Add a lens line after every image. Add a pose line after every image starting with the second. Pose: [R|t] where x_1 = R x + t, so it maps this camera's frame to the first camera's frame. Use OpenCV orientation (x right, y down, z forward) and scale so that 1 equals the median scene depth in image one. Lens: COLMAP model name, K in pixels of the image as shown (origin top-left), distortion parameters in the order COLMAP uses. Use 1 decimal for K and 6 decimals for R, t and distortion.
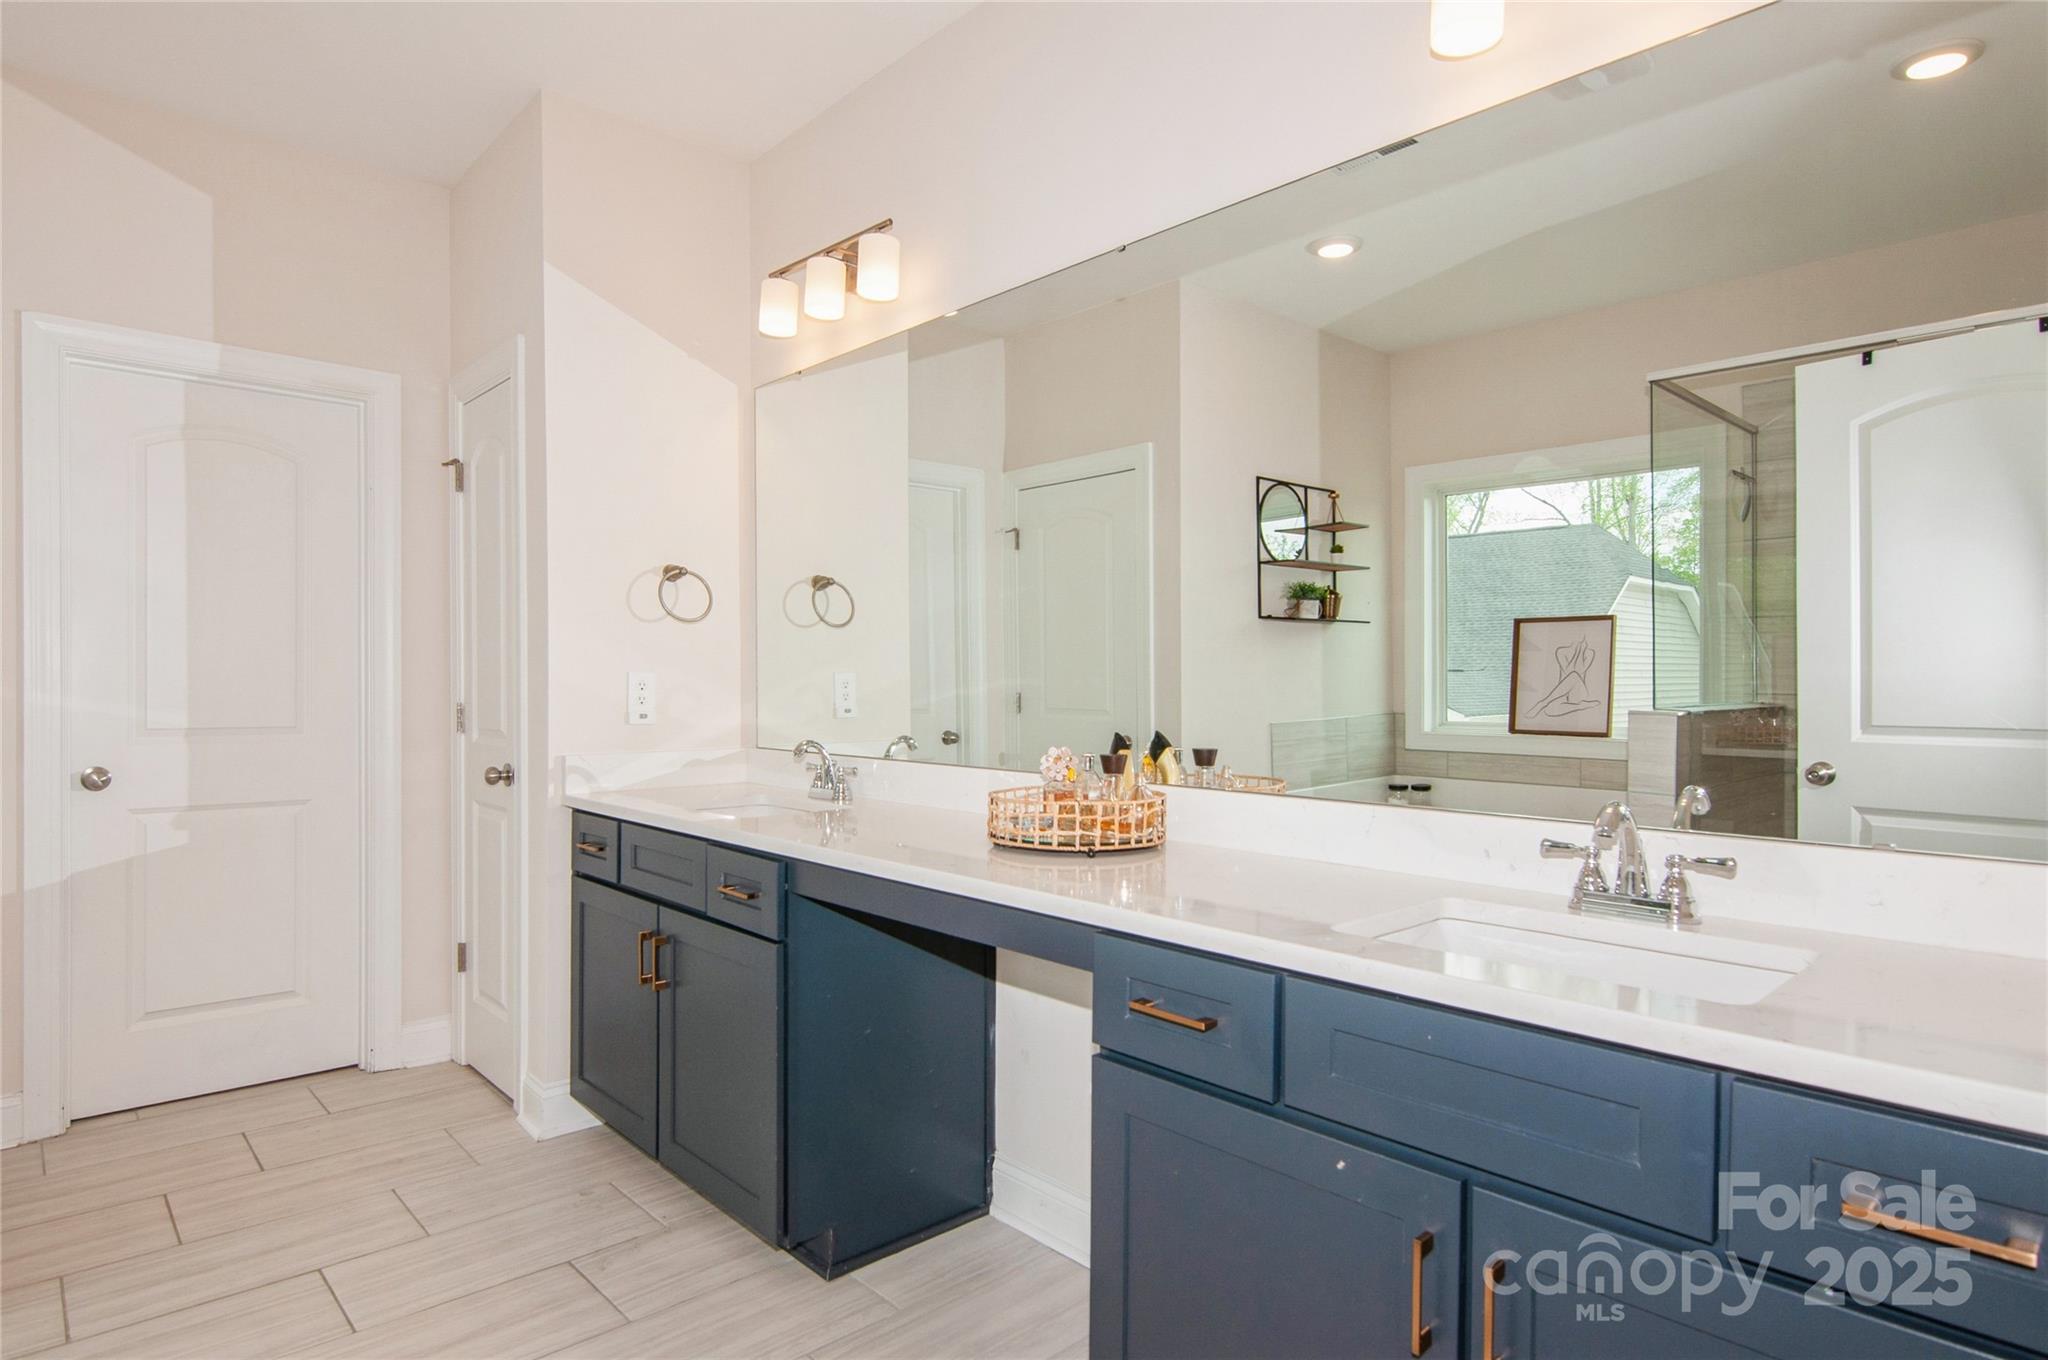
lens RADIAL K [[1138.6, 0, 1022.2], [0, 1138.6, 675.4], [0, 0, 1]] dist [0.003767, -0.008194]
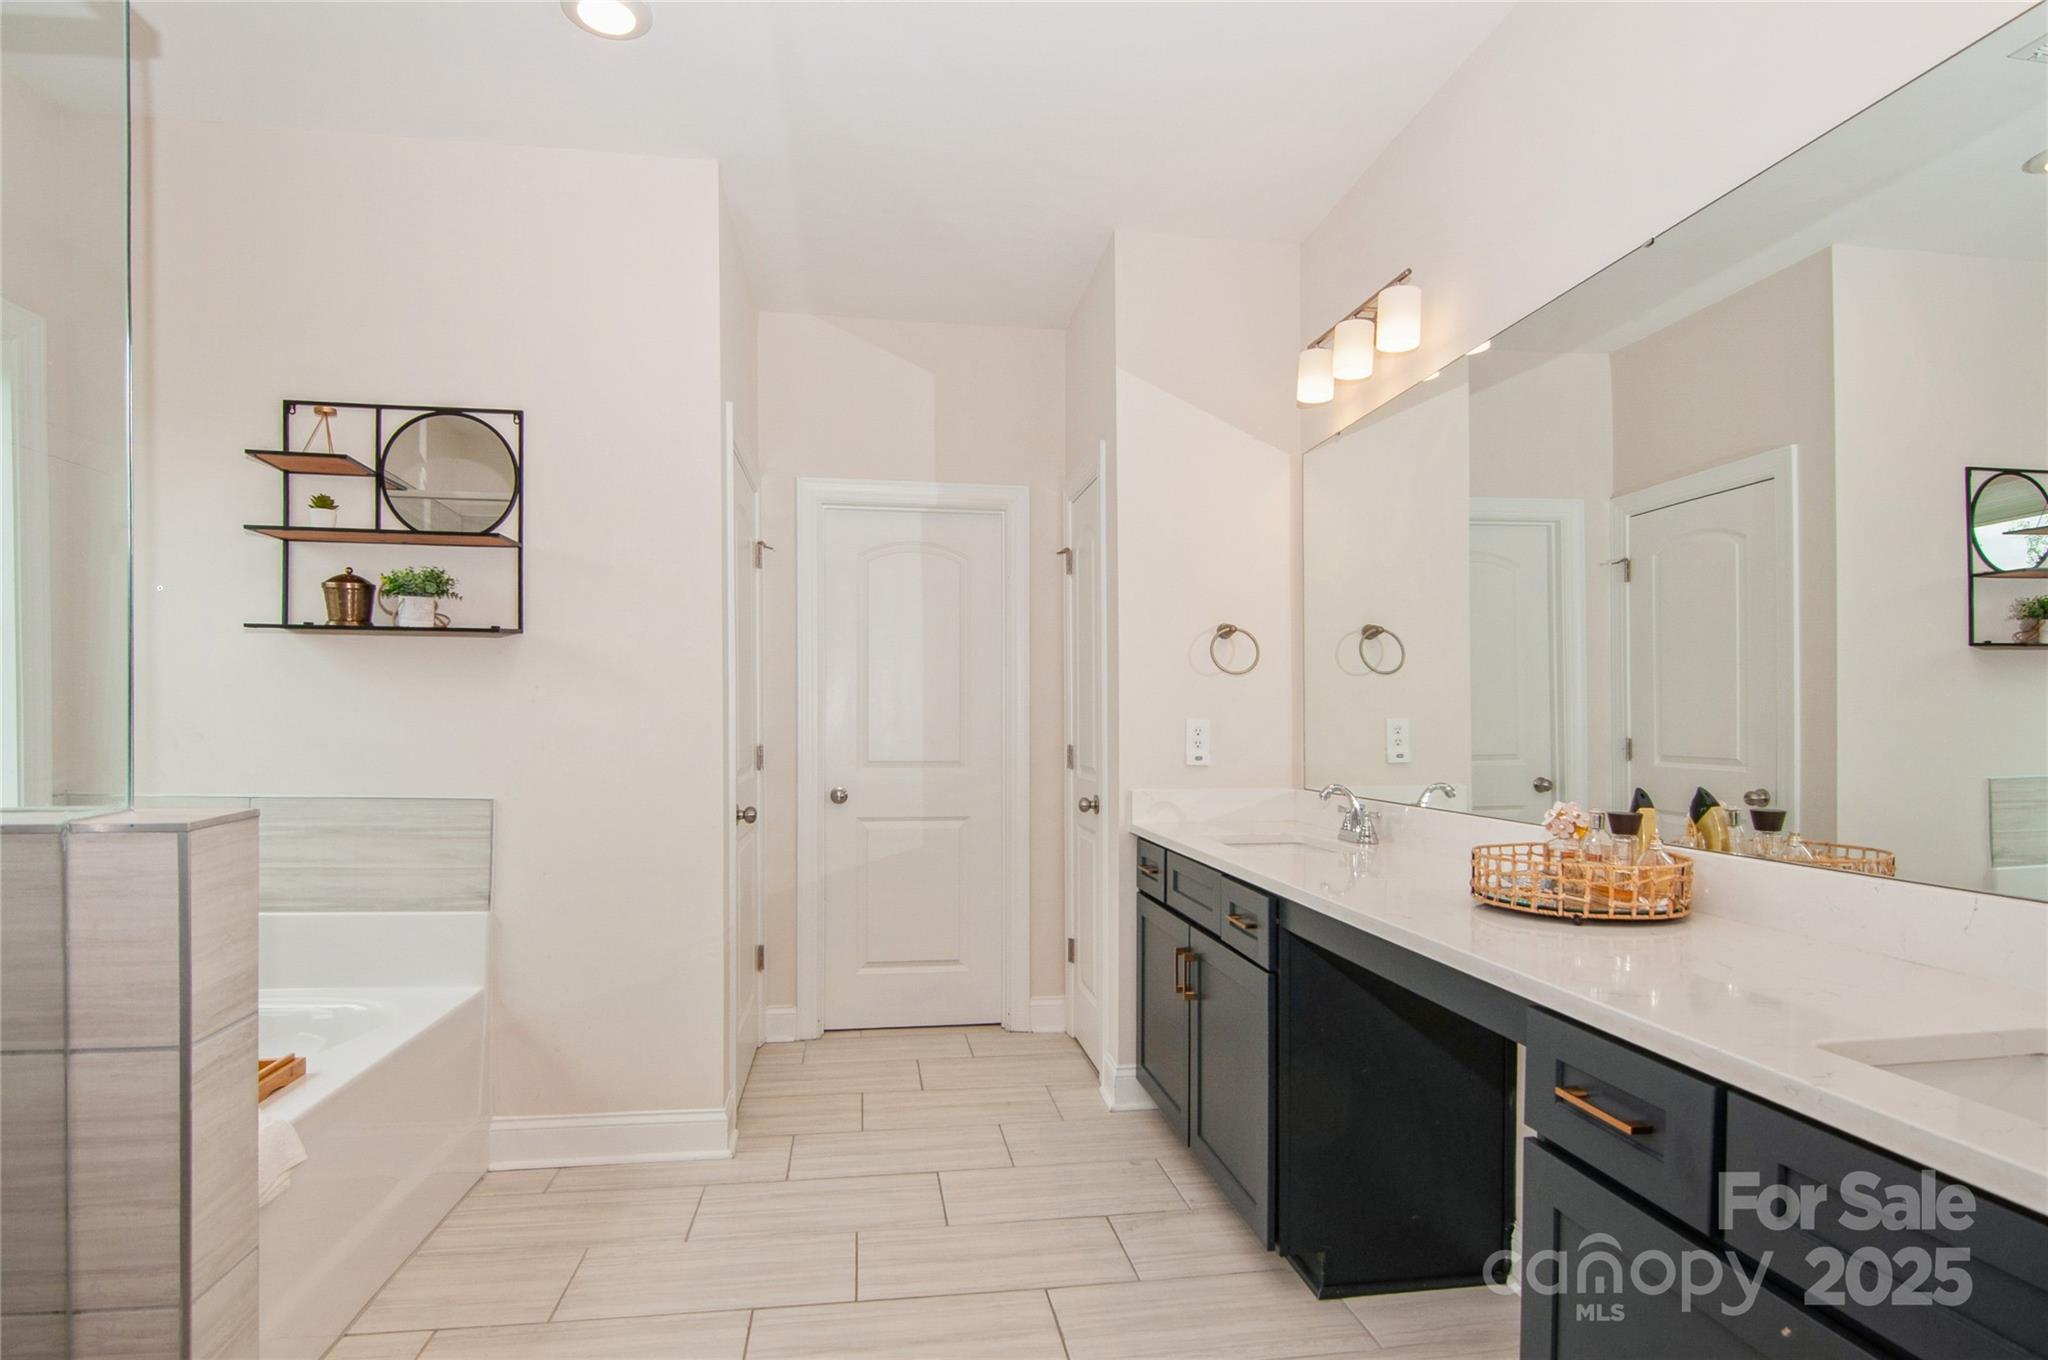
lens RADIAL K [[1044.8, 0, 1007.4], [0, 1044.8, 723.3], [0, 0, 1]] dist [0.002294, -0.006759]
pose [[0.822753, -0.001494, -0.568397, 0.116476], [0.005373, 0.999972, 0.005149, -0.006441], [0.568374, -0.007291, 0.822738, 0.036423]]
